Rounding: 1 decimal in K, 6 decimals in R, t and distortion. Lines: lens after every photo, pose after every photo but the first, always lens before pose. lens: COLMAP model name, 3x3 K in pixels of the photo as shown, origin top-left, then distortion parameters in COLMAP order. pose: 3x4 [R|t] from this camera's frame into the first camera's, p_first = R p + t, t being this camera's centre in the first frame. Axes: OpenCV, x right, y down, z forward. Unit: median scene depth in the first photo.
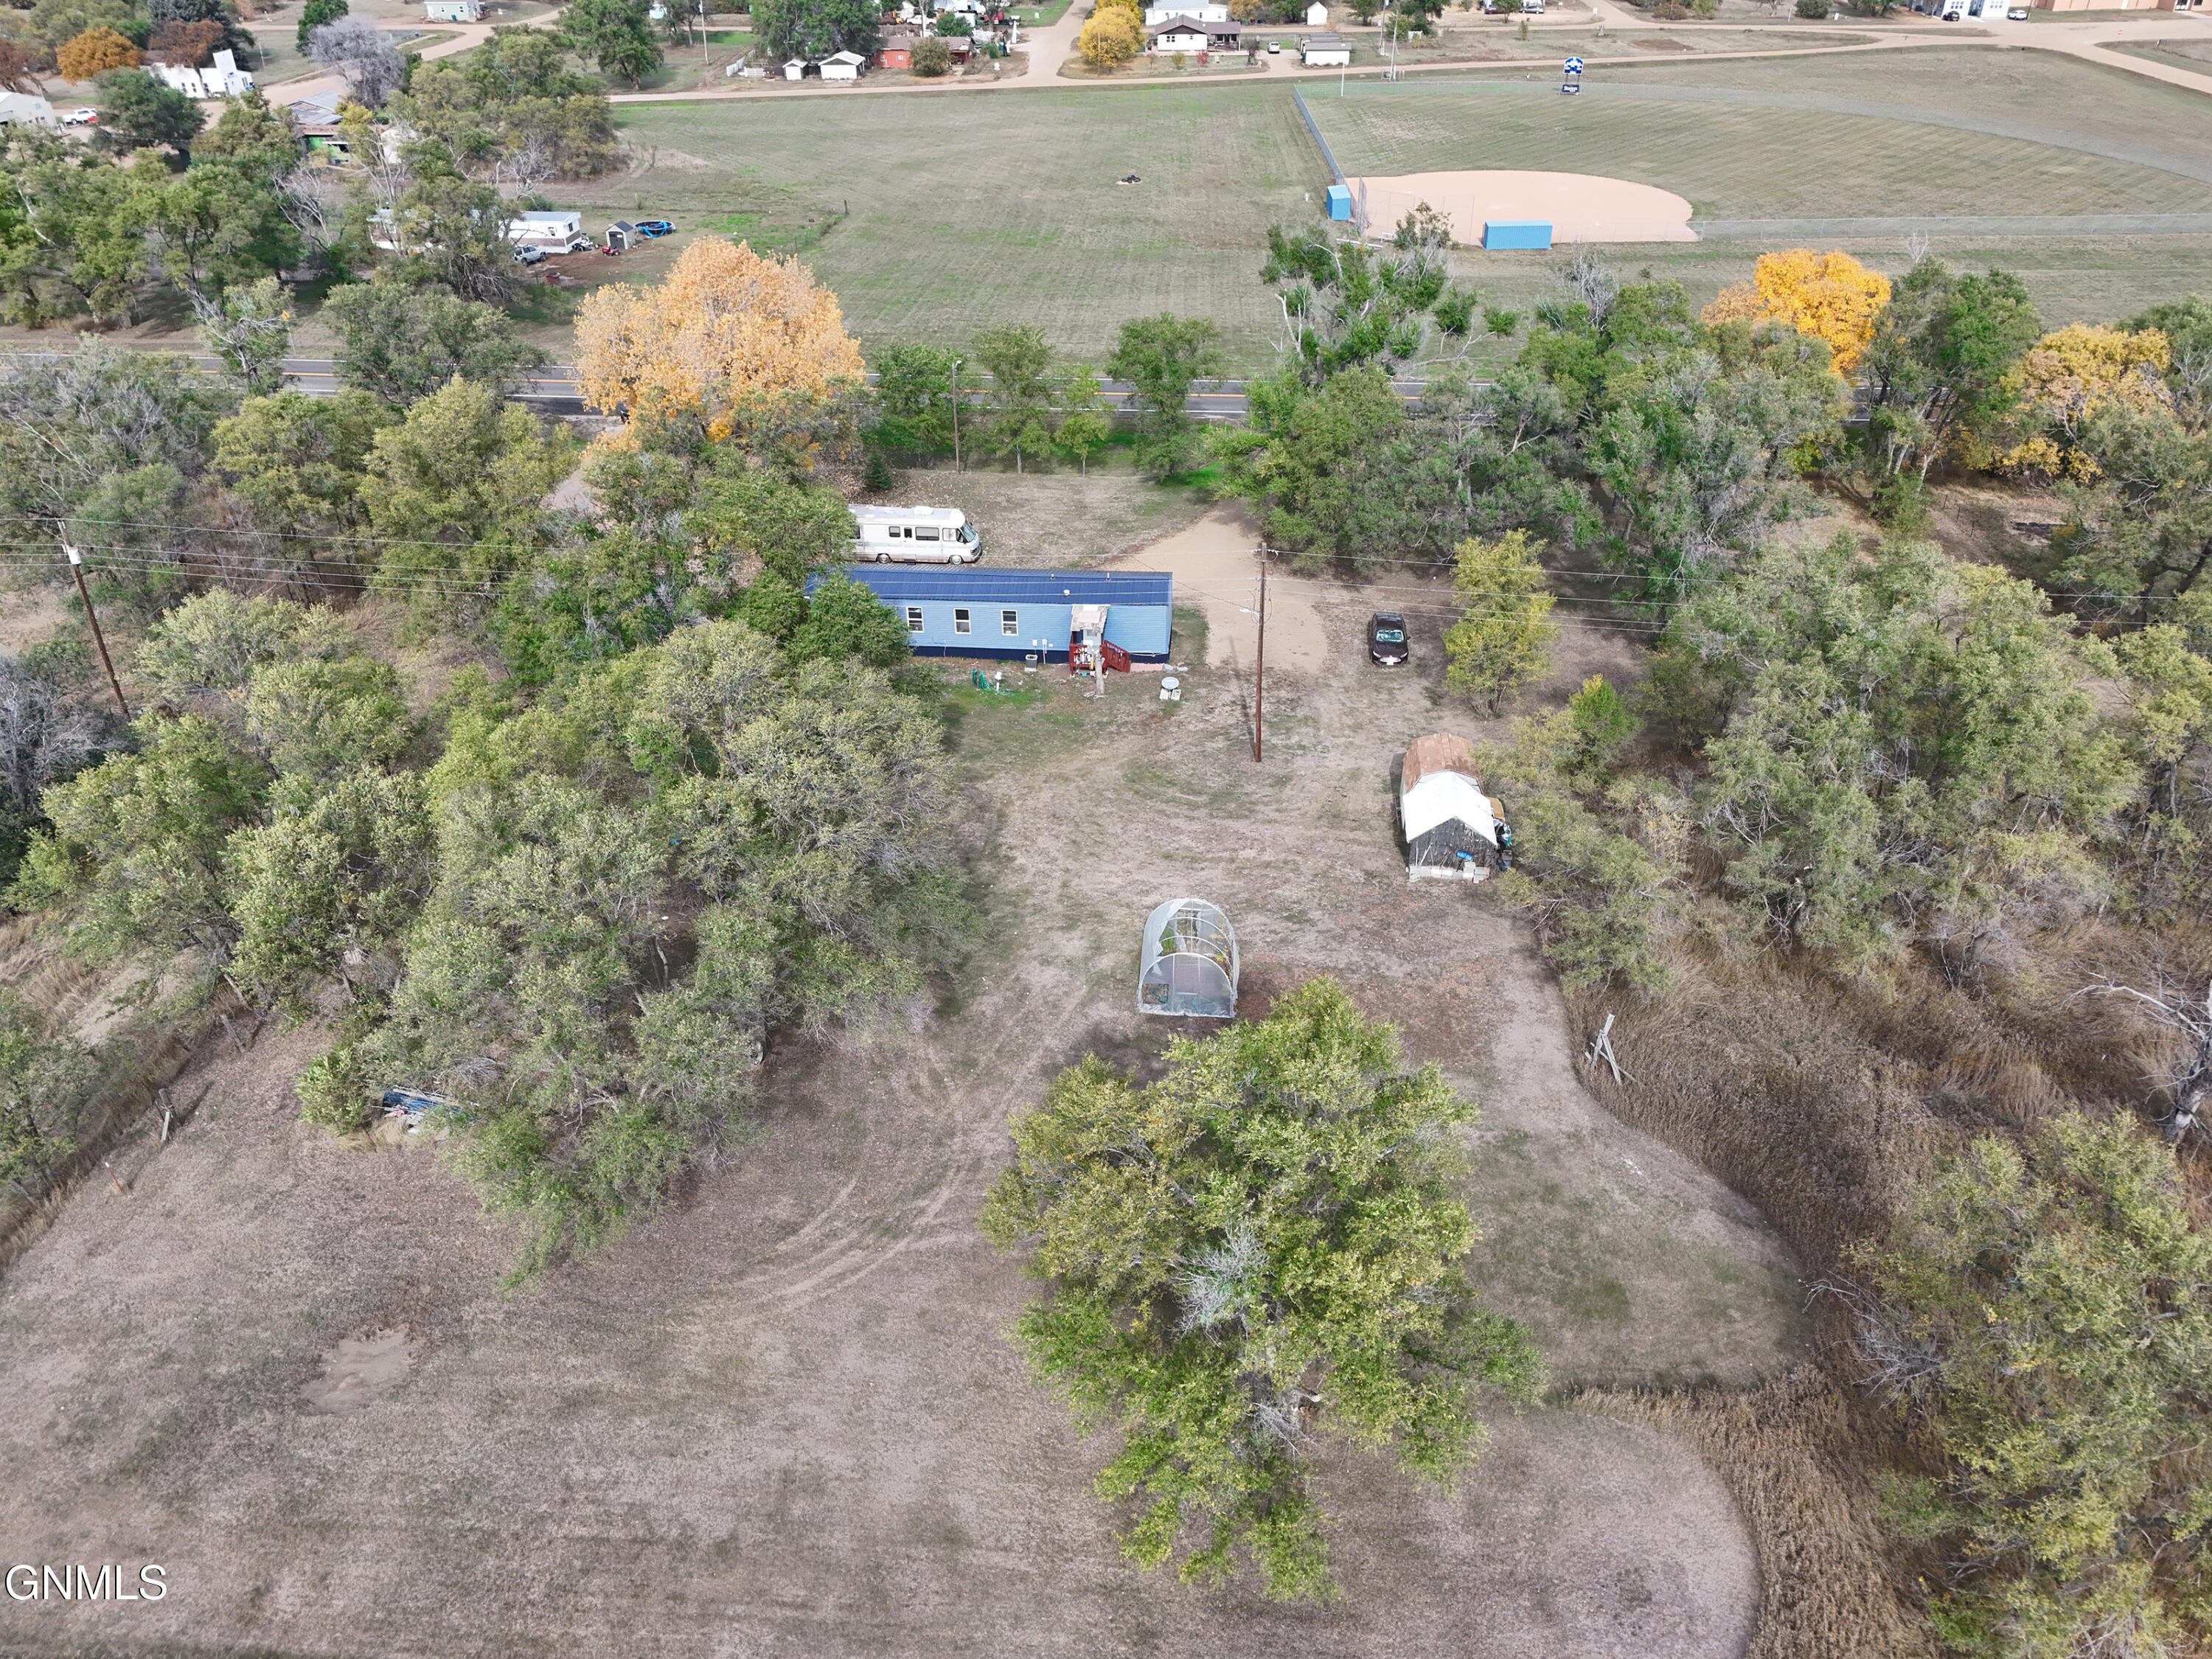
lens RADIAL K [[1544.7, 0, 1041.5], [0, 1544.7, 831.4], [0, 0, 1]] dist [0.002952, -0.002985]
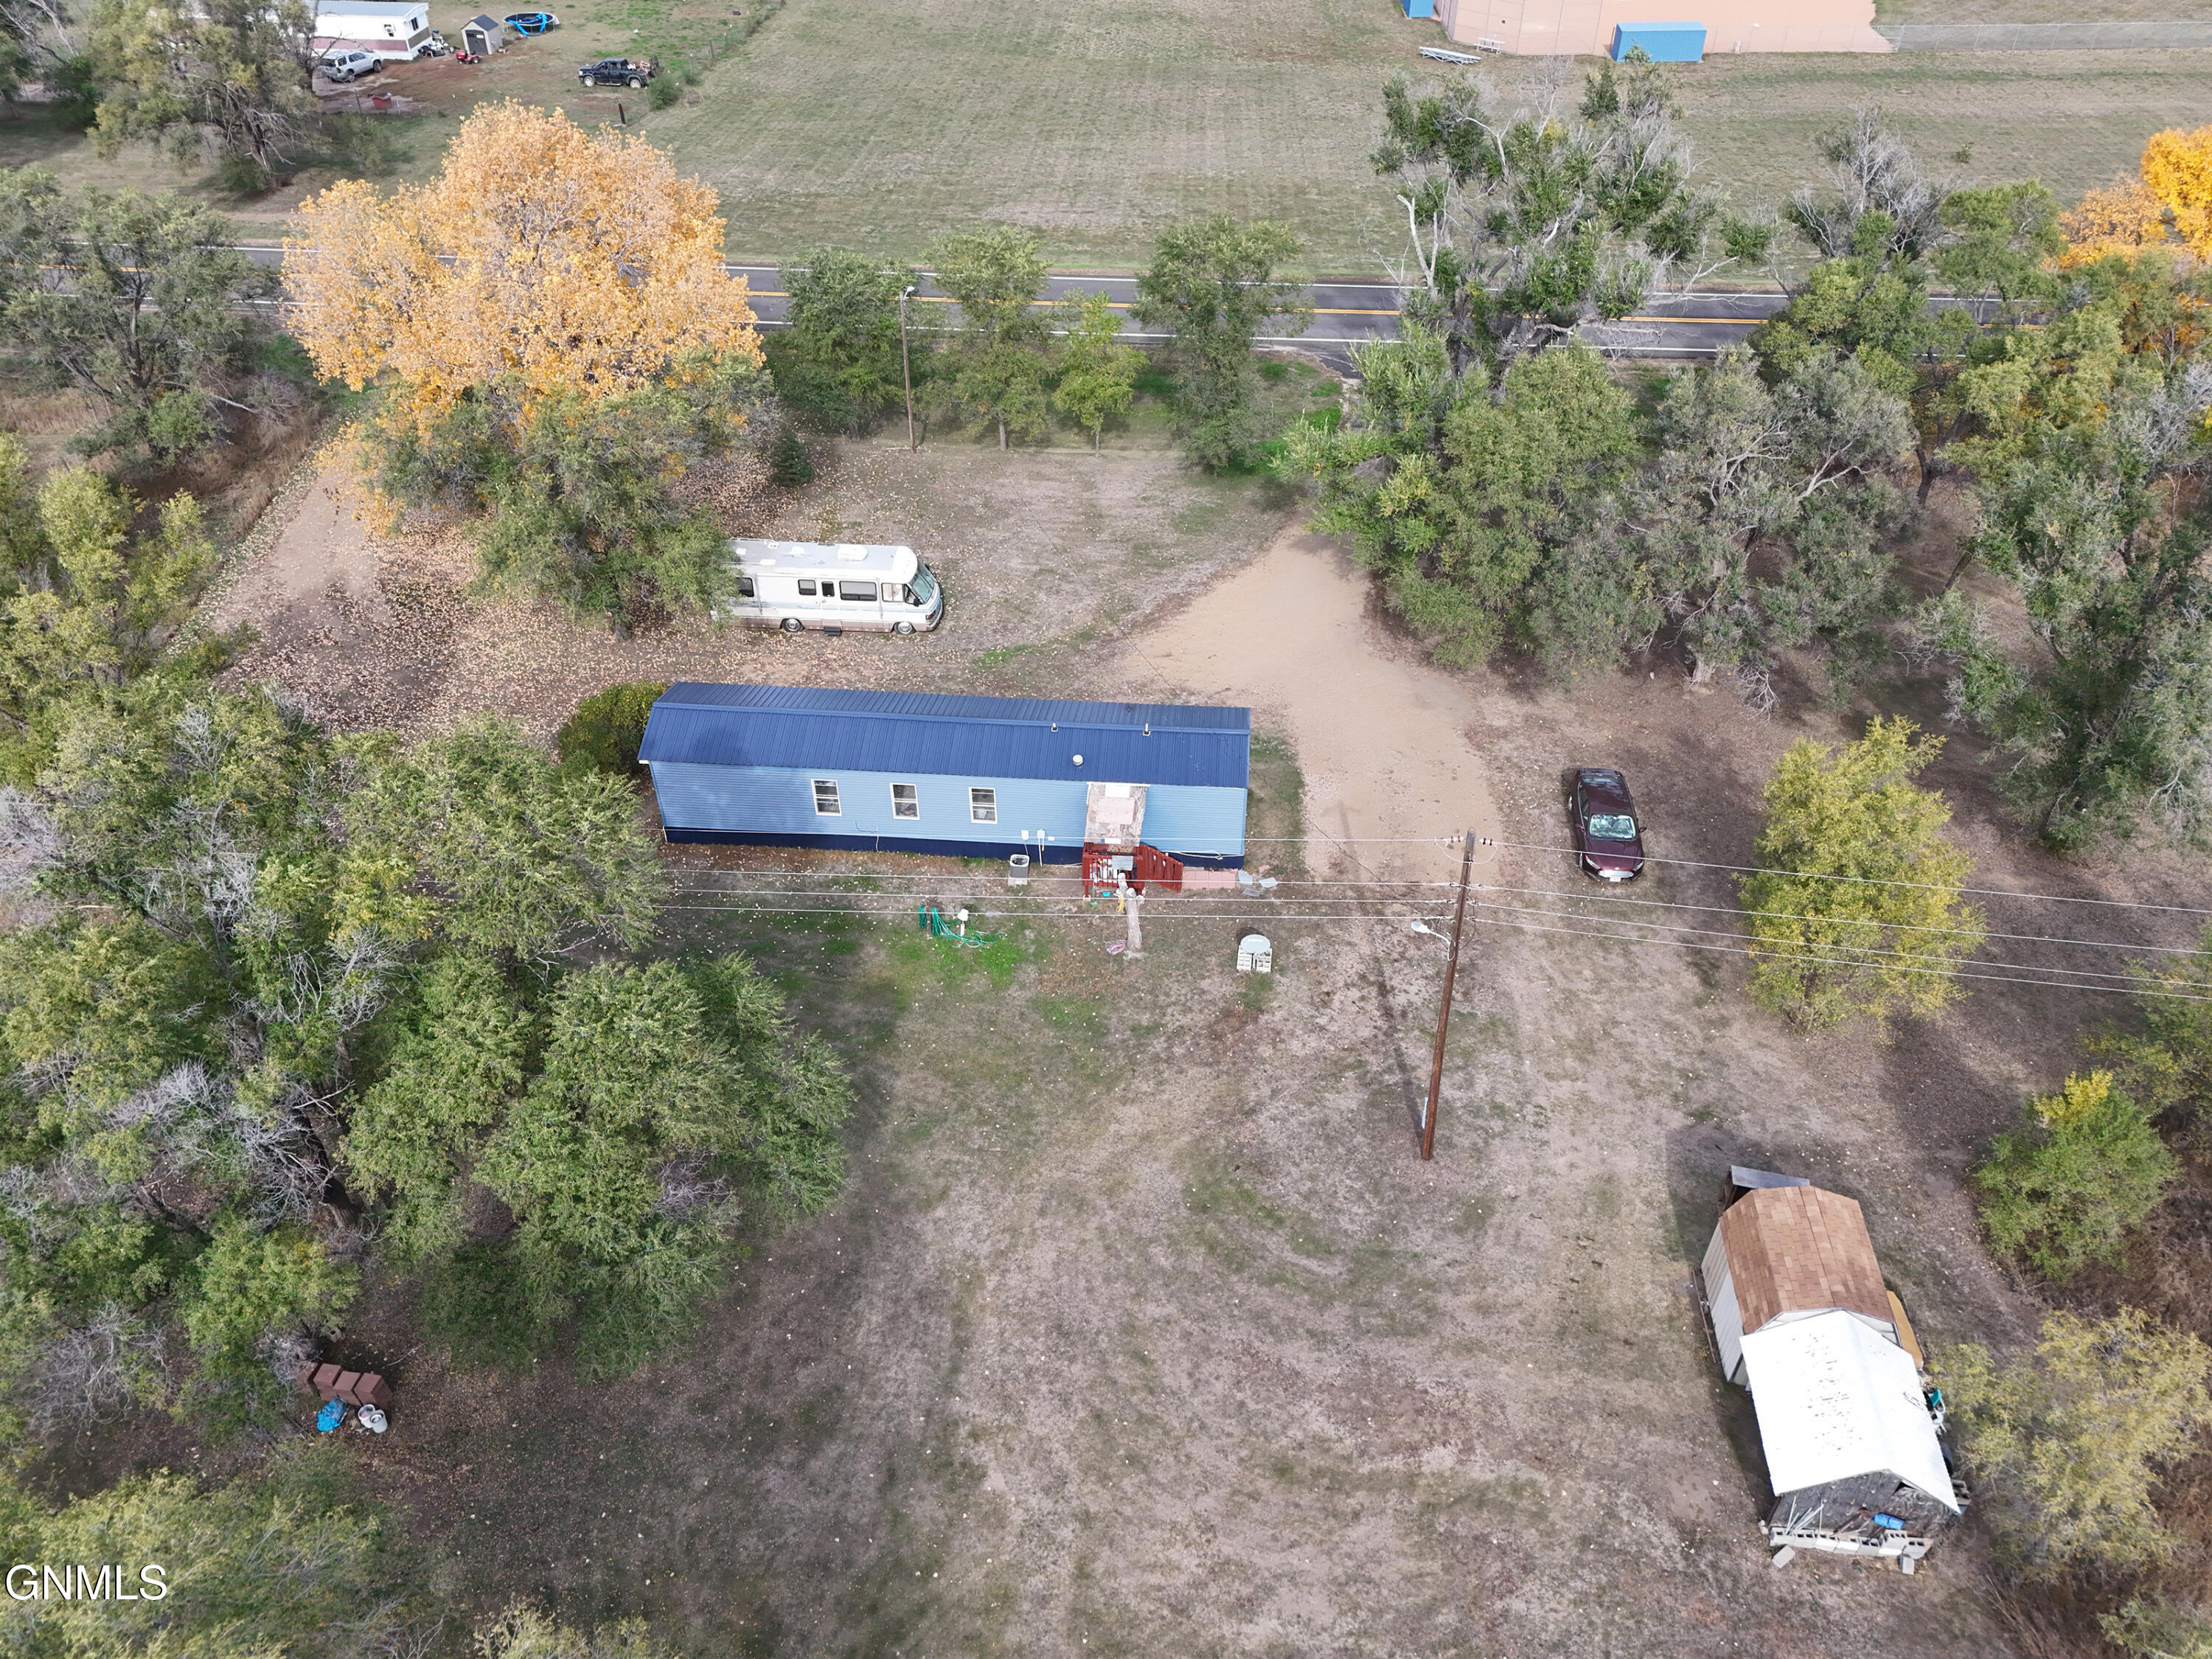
lens RADIAL K [[1576.3, 0, 1055.7], [0, 1576.3, 788.1], [0, 0, 1]] dist [0.065893, -0.085584]
pose [[0.999918, -0.001718, 0.012665, 0.000041], [0.000482, 0.995292, 0.096918, -0.173585], [-0.012772, -0.096904, 0.995212, 0.333189]]
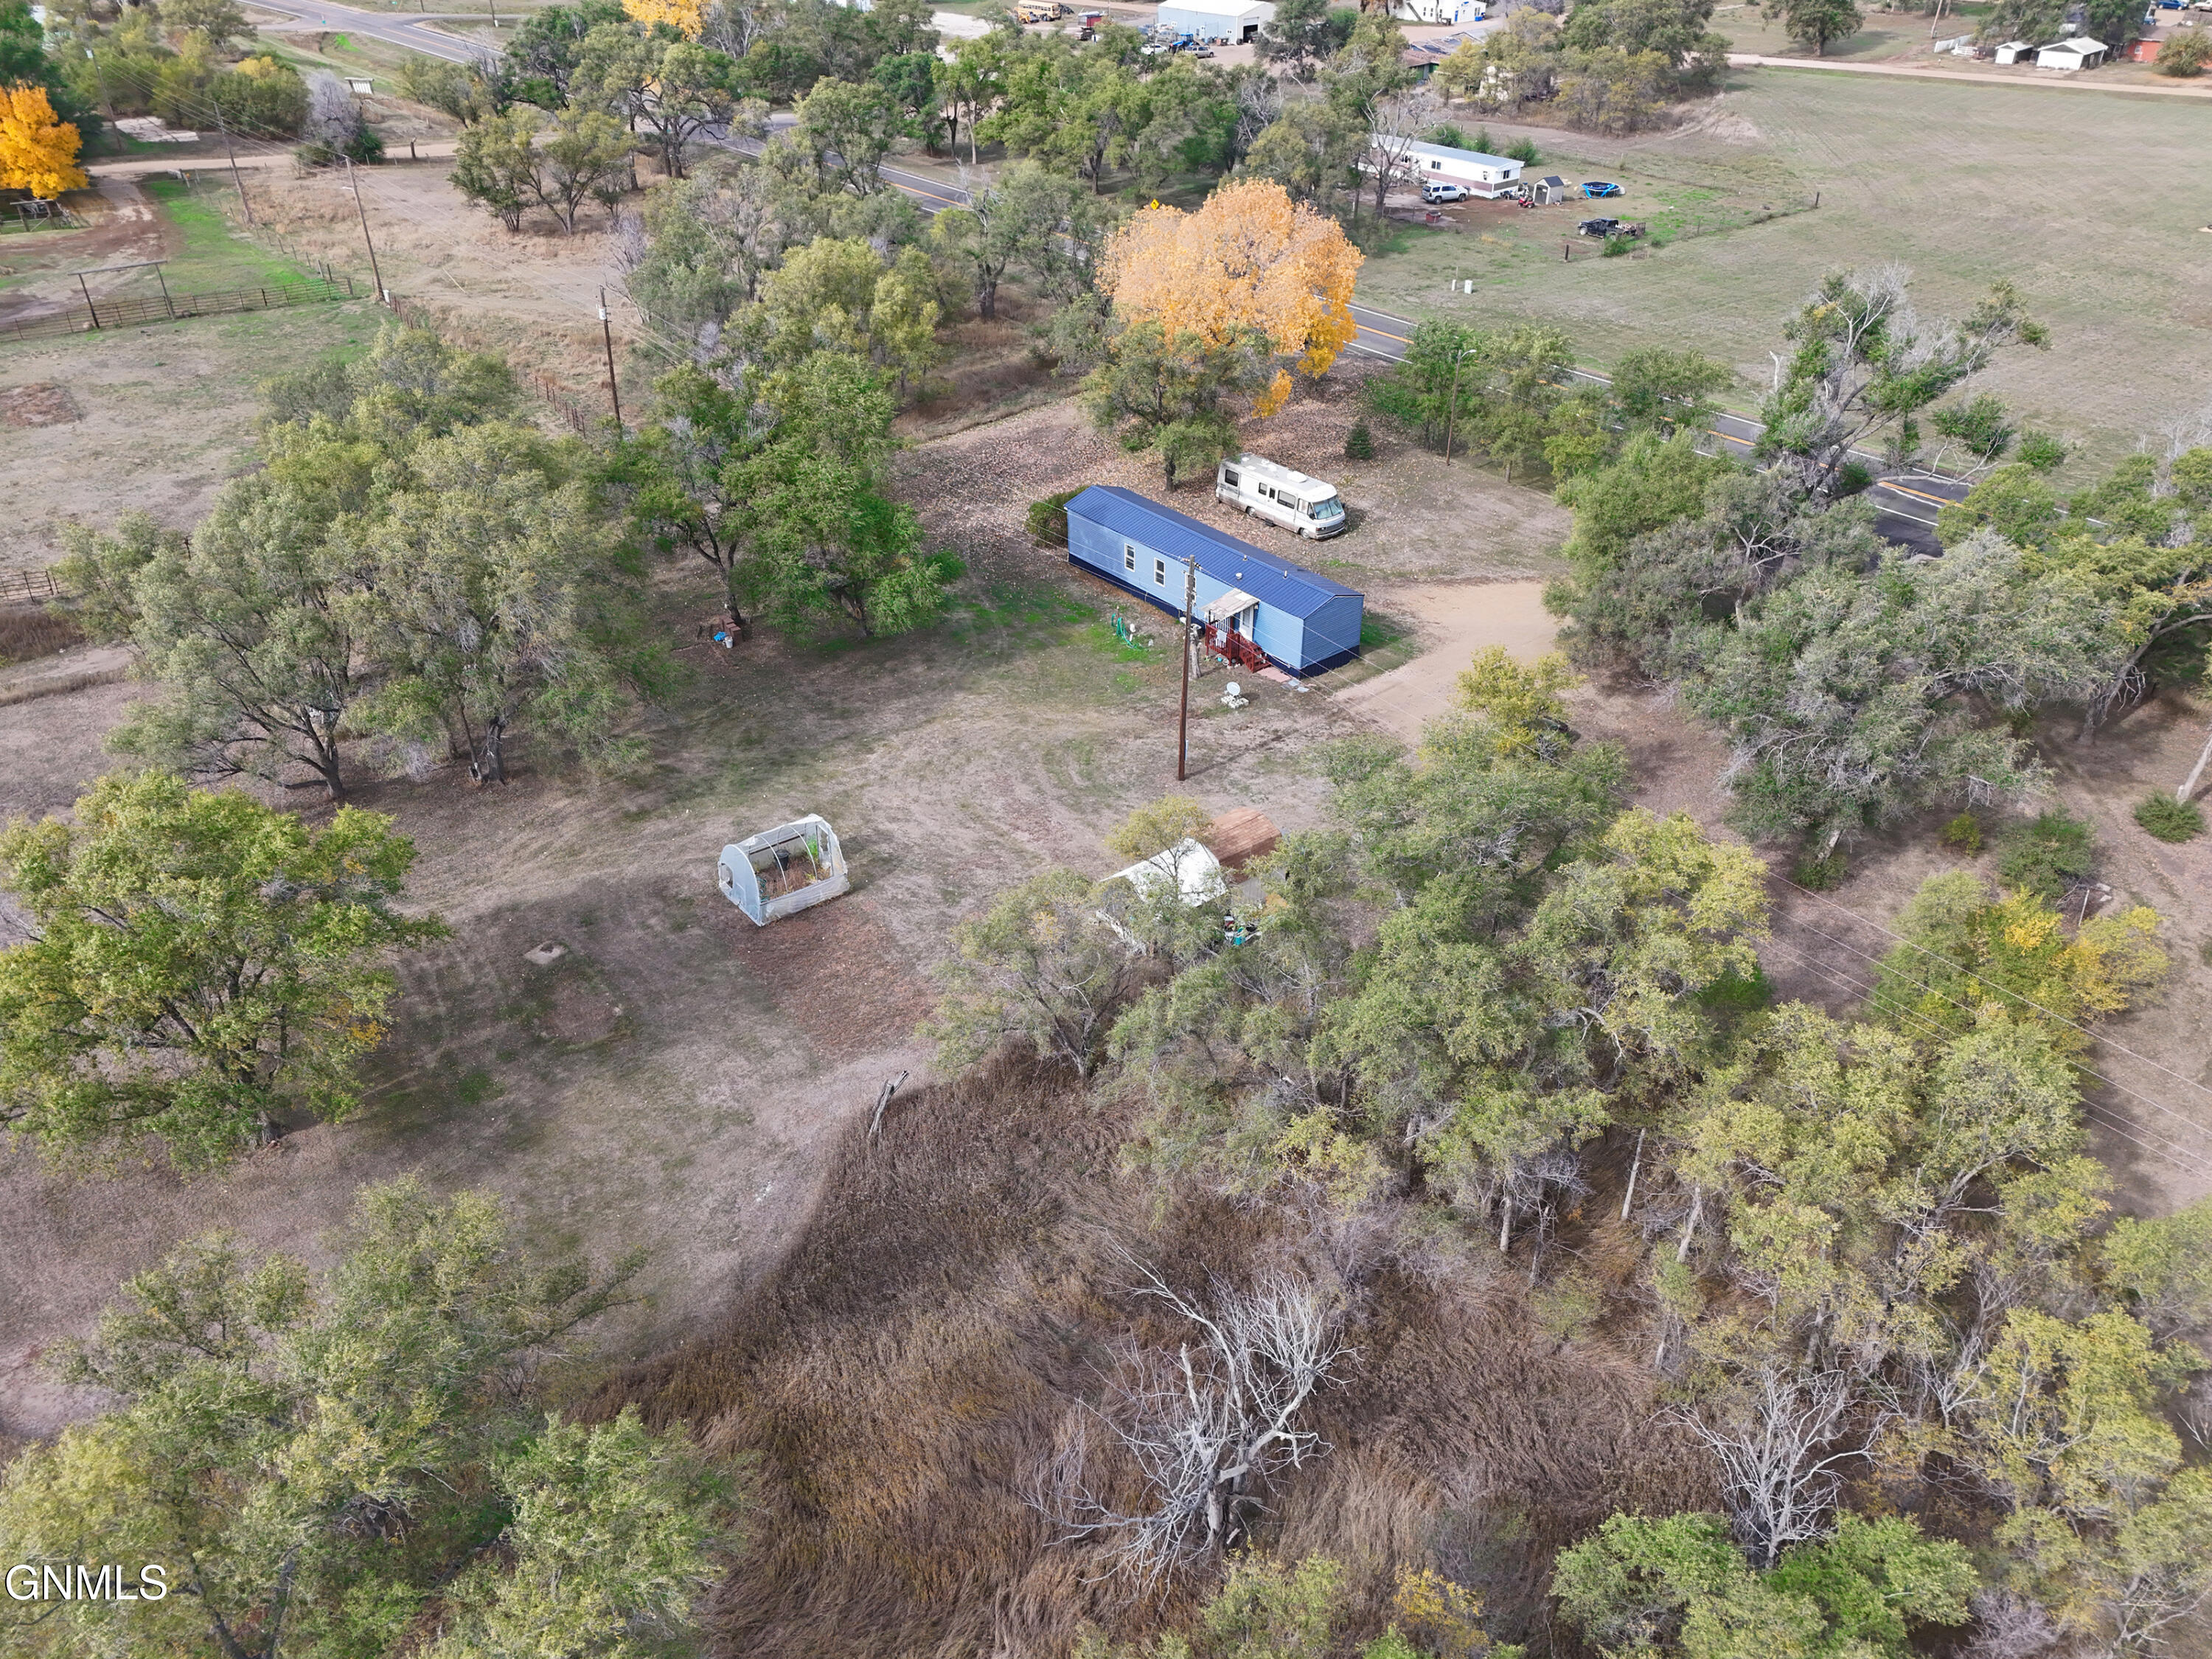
lens RADIAL K [[1518.5, 0, 1106.0], [0, 1518.5, 829.5], [0, 0, 1]] dist [0.001034, 0.001976]
pose [[0.706801, 0.402825, -0.581519, 0.497833], [-0.383387, 0.908970, 0.163671, -0.114012], [0.594514, 0.107264, 0.796899, 0.170269]]
